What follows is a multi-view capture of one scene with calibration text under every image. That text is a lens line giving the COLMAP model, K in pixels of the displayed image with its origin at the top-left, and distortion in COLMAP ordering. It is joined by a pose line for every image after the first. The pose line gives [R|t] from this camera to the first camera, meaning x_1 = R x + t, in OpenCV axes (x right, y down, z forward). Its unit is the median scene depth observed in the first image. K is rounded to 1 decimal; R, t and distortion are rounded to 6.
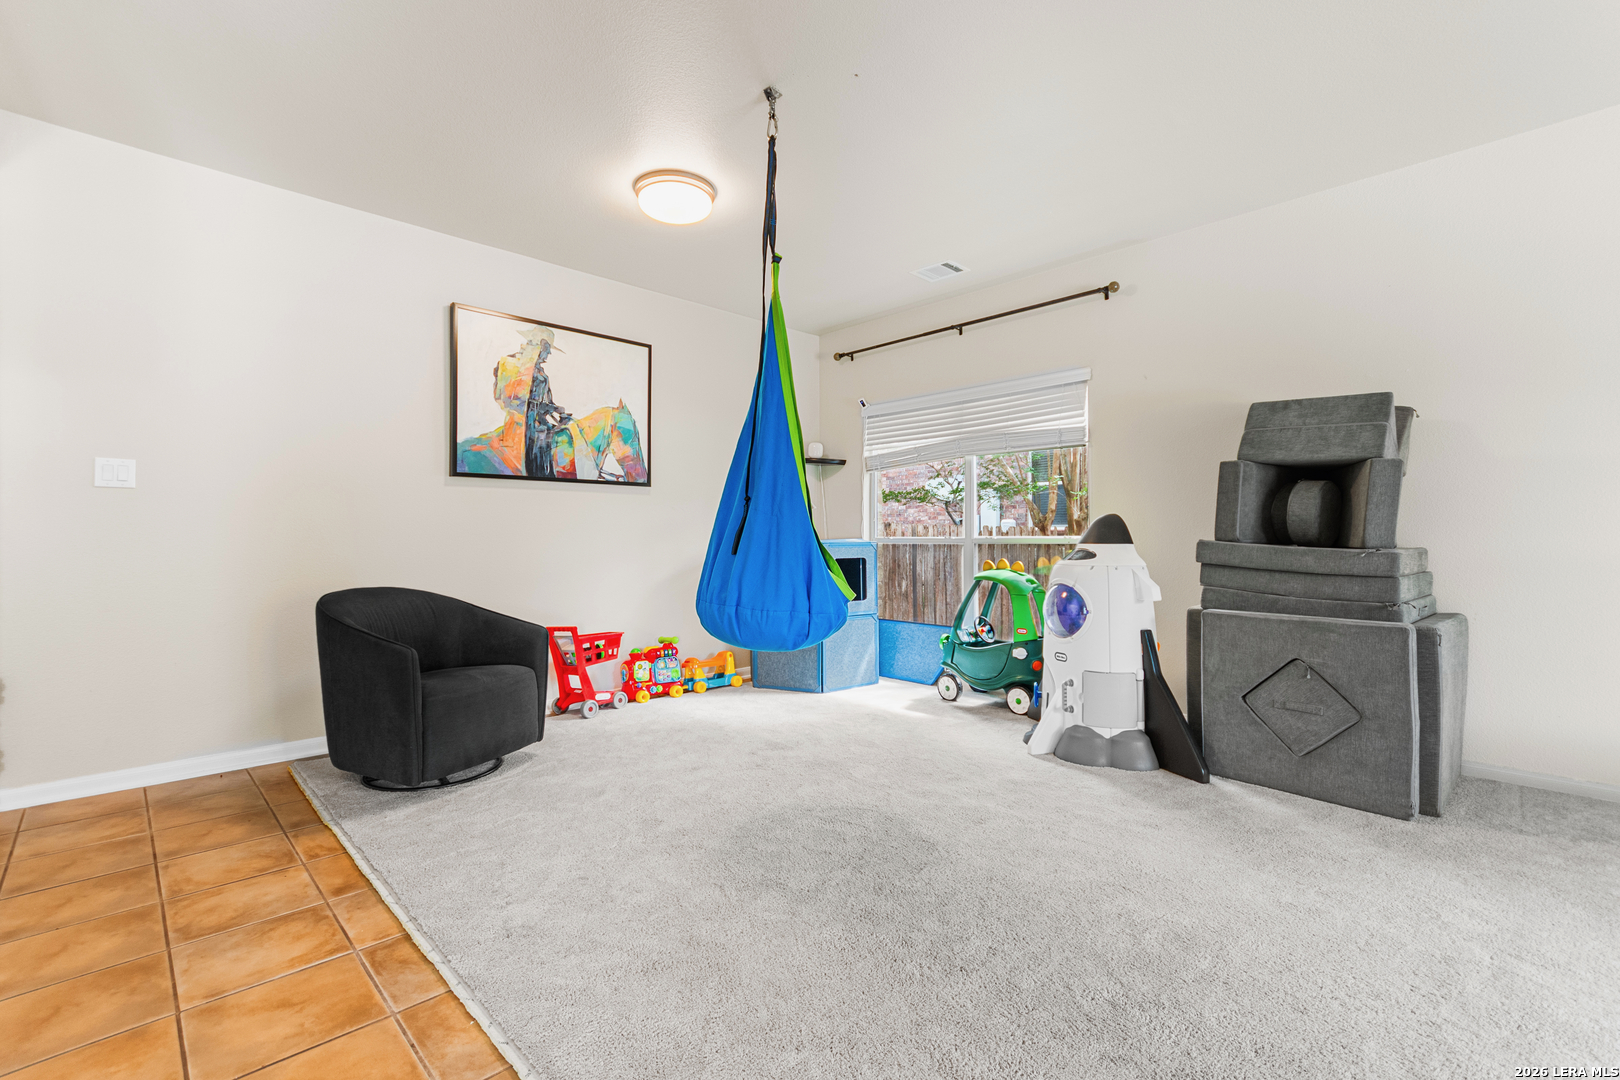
lens RADIAL K [[713.4, 0, 811.2], [0, 713.4, 533.6], [0, 0, 1]] dist [0.000845, 0.000264]
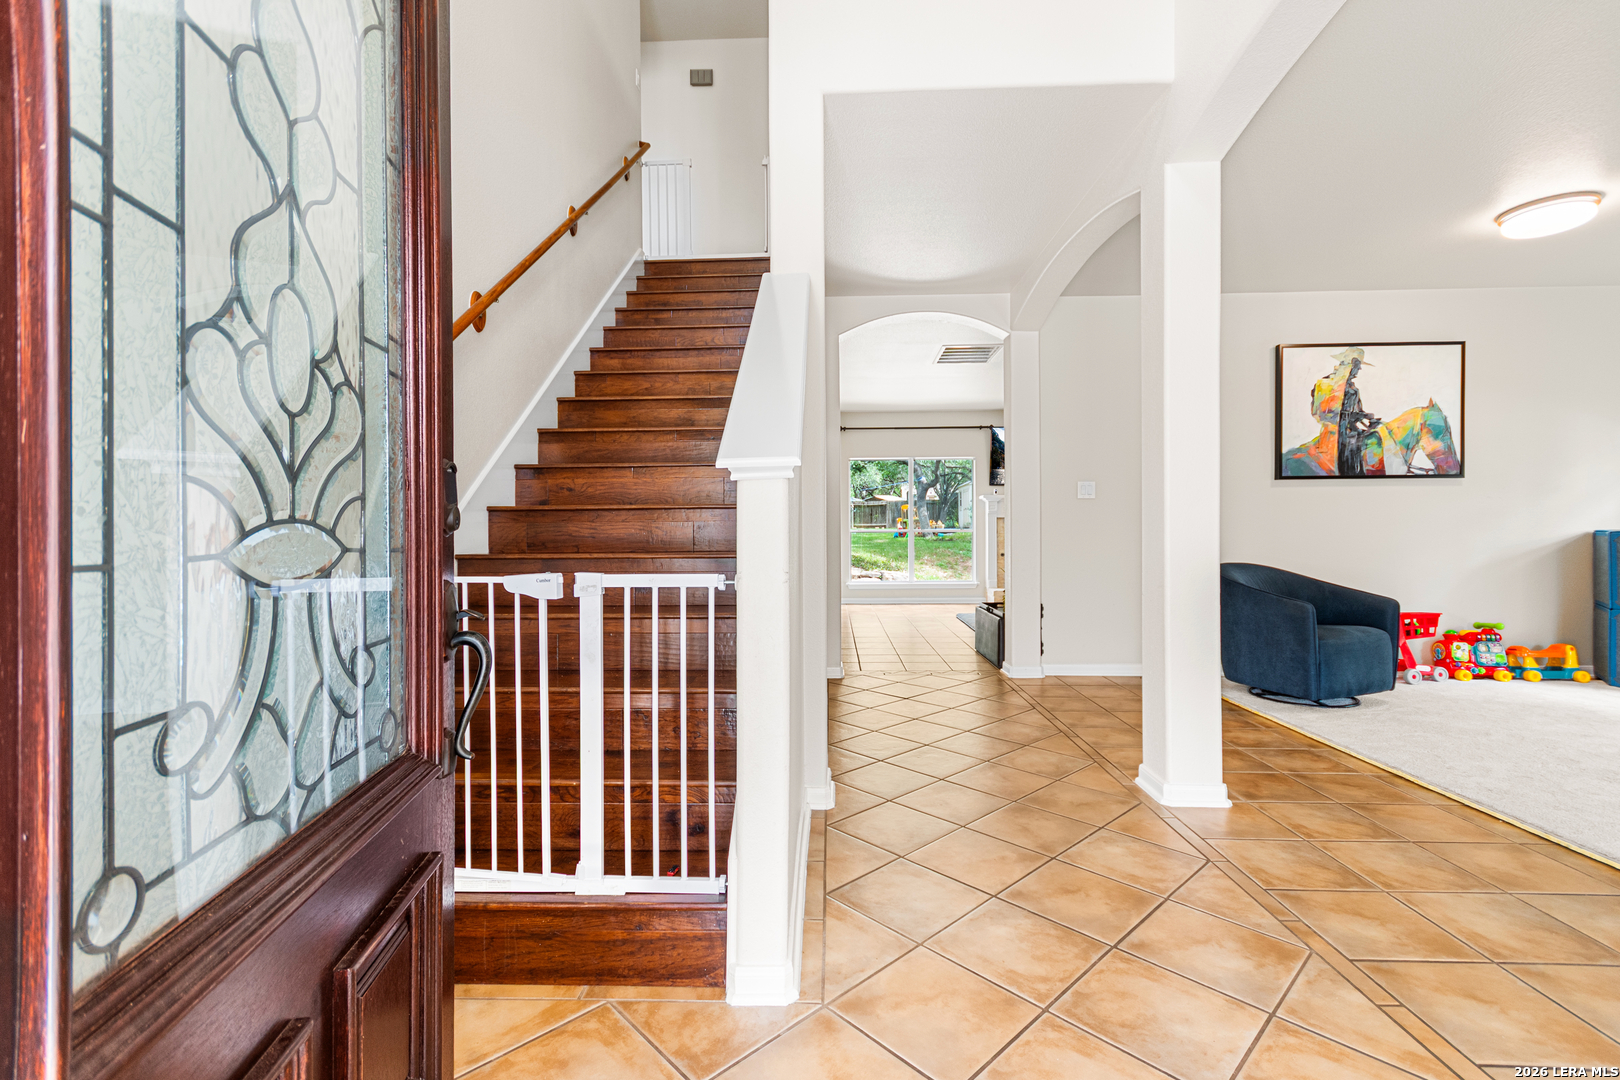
lens RADIAL K [[713.4, 0, 811.2], [0, 713.4, 533.6], [0, 0, 1]] dist [0.000845, 0.000264]
pose [[0.685947, -0.000847, -0.727651, -0.131446], [0.010052, 0.999915, 0.008312, -0.002141], [0.727582, -0.013016, 0.685897, -0.452744]]
